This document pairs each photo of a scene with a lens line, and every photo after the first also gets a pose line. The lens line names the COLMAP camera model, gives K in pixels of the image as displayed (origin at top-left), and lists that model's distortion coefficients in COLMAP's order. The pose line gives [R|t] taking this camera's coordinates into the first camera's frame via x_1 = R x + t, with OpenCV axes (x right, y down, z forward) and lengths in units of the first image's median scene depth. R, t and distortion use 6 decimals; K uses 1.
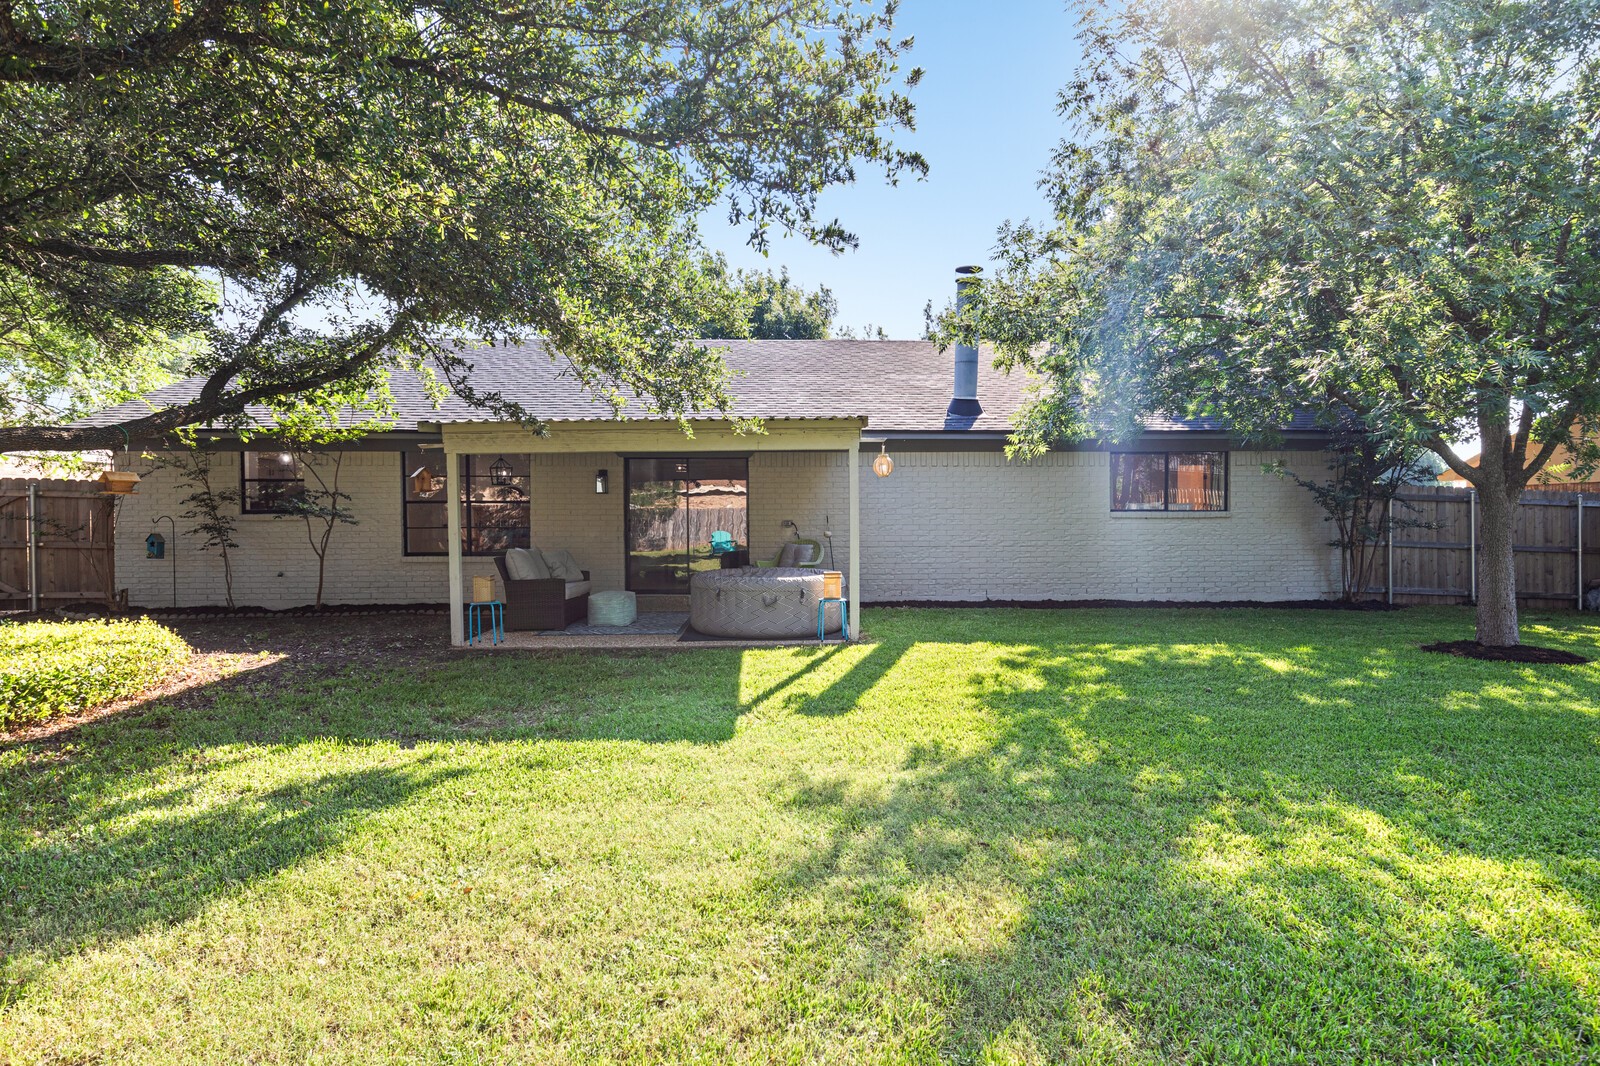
lens RADIAL K [[872.6, 0, 799.5], [0, 872.6, 533.8], [0, 0, 1]] dist [-0.005125, -0.000109]
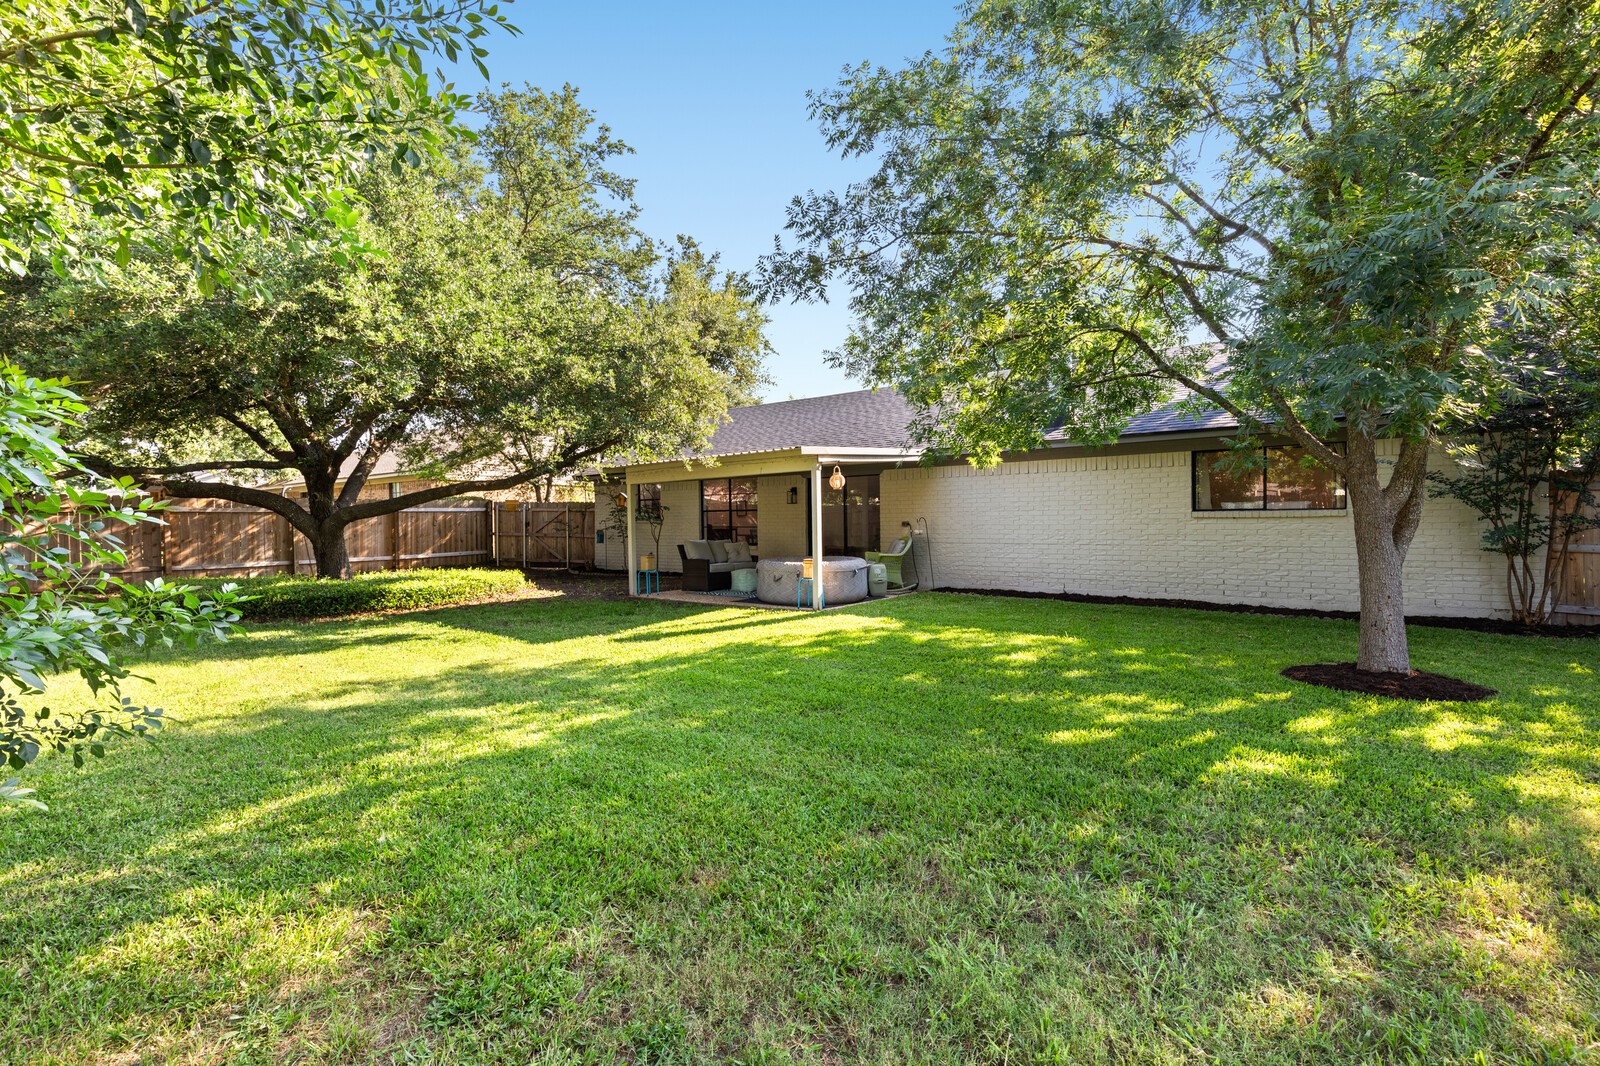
lens RADIAL K [[727.7, 0, 797.8], [0, 727.7, 530.9], [0, 0, 1]] dist [0.003444, 0.000065]
pose [[0.761739, 0.005308, -0.647863, 0.560888], [-0.005884, 0.999982, 0.001276, -0.001737], [0.647858, 0.002840, 0.761756, 0.079025]]
